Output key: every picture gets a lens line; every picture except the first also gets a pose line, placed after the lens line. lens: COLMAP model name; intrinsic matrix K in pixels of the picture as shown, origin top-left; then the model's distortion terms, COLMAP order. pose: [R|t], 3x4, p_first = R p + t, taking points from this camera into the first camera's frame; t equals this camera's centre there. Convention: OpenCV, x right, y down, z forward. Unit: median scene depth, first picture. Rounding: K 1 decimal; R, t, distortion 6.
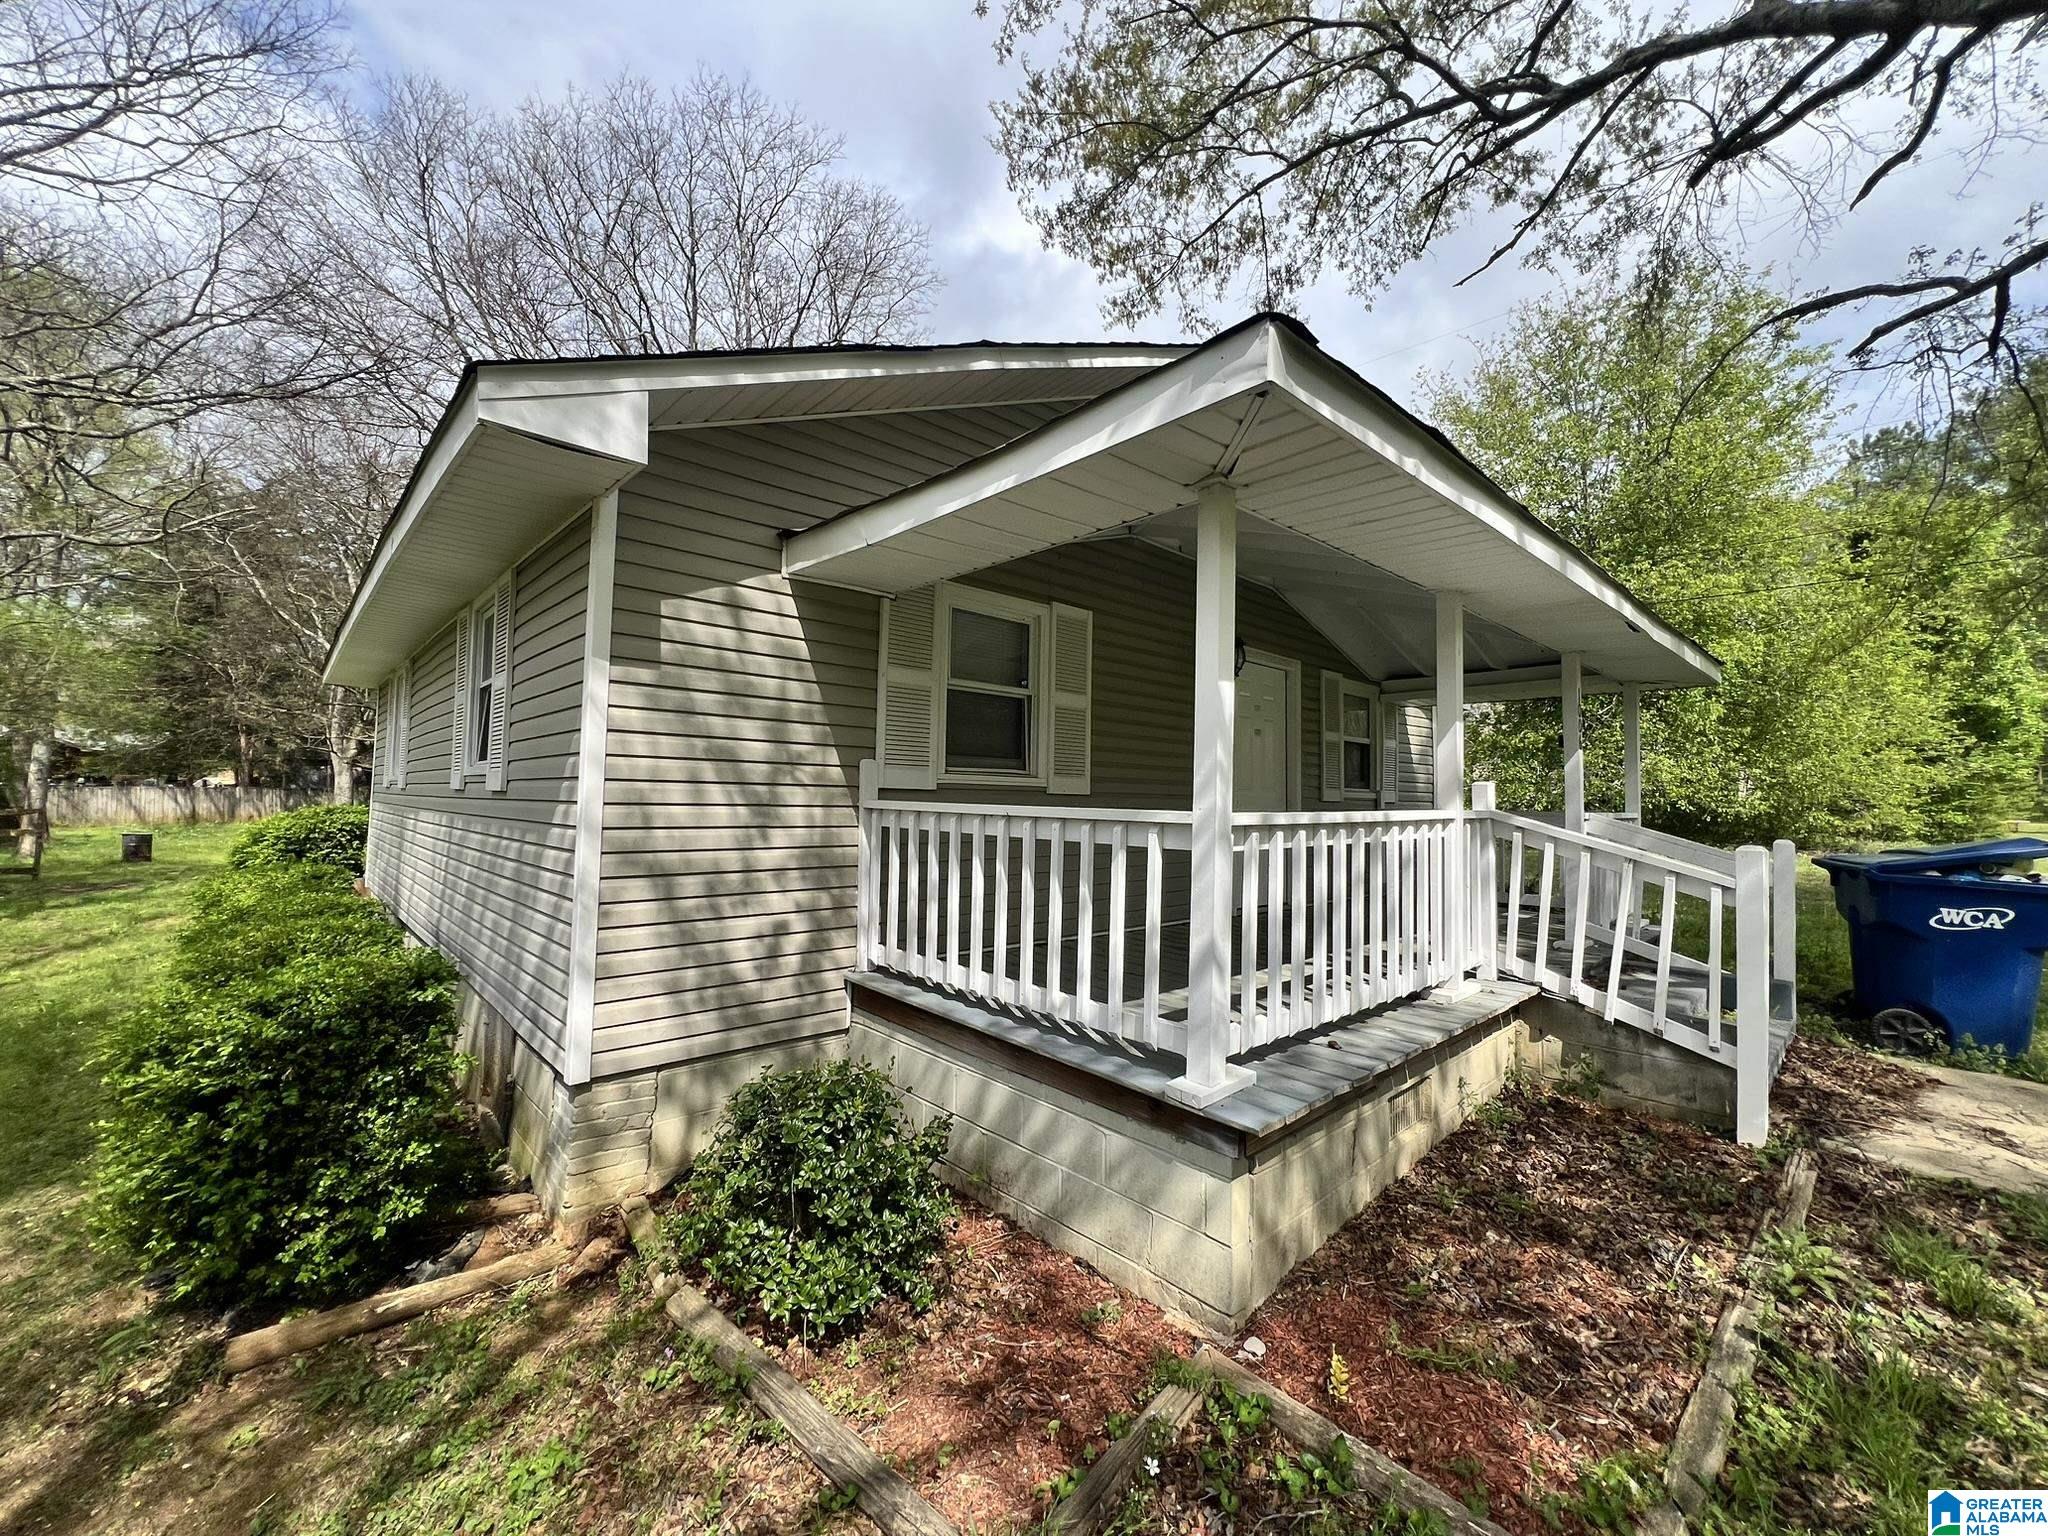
lens RADIAL K [[836.1, 0, 1019.1], [0, 836.1, 764.4], [0, 0, 1]] dist [-0.002132, -0.000219]
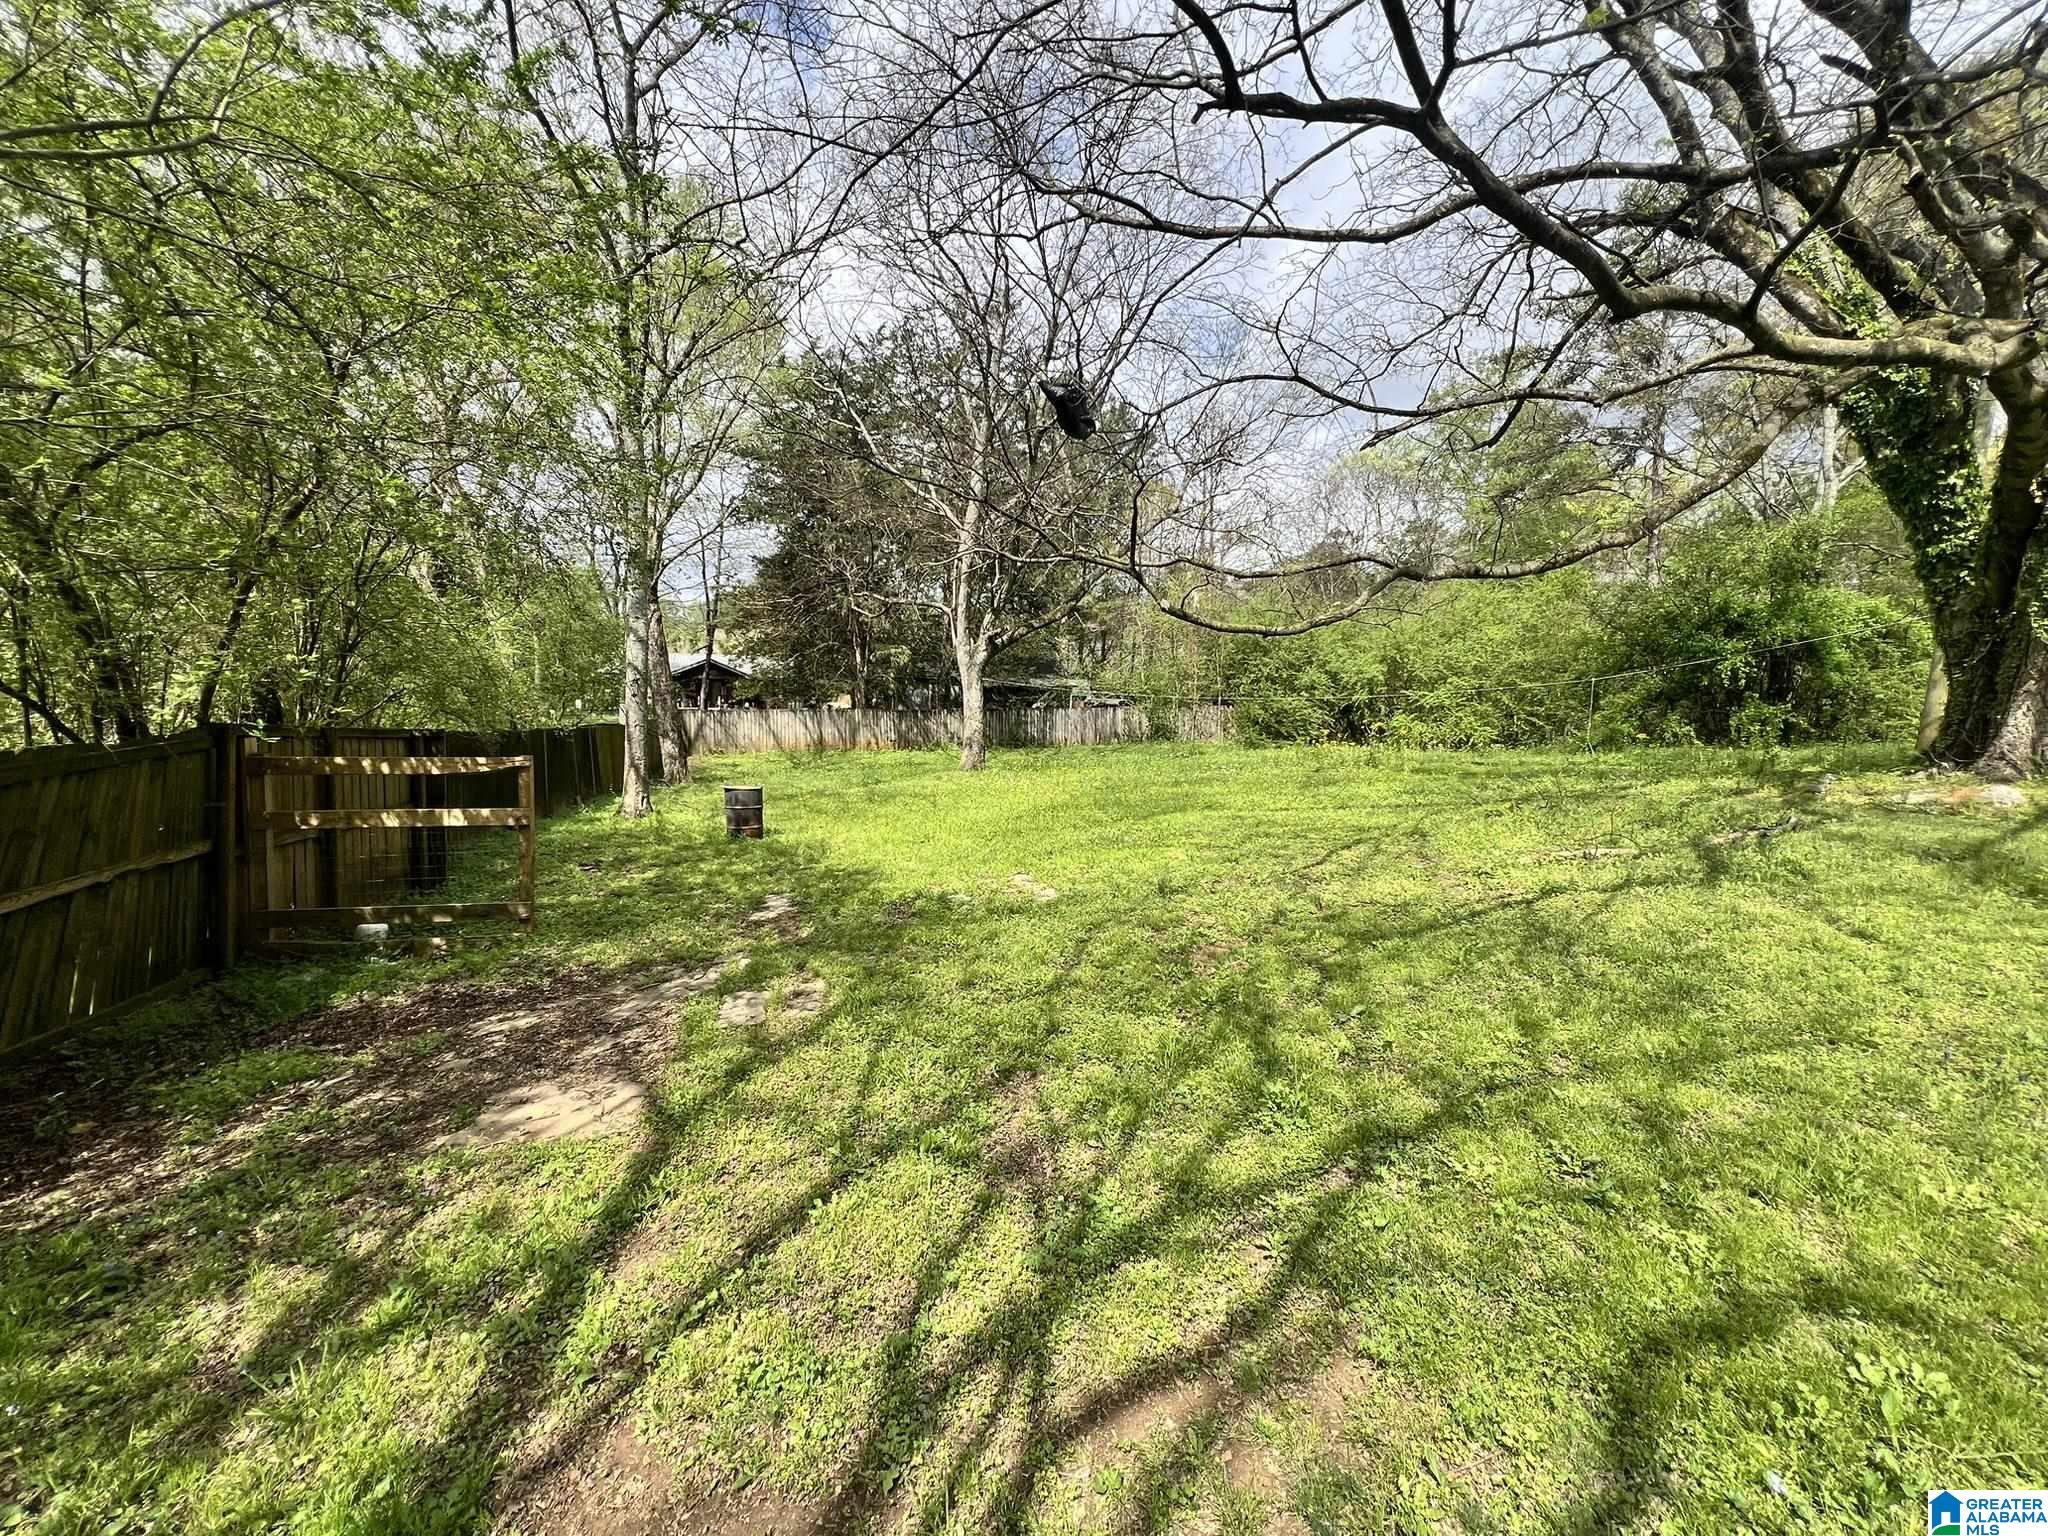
lens RADIAL K [[836.1, 0, 1027.1], [0, 836.1, 769.1], [0, 0, 1]] dist [-0.002132, -0.000219]
pose [[0.855990, 0.022774, -0.516491, -0.313909], [0.032370, 0.994708, 0.097508, 0.008999], [0.515979, -0.100185, 0.850723, 0.325100]]
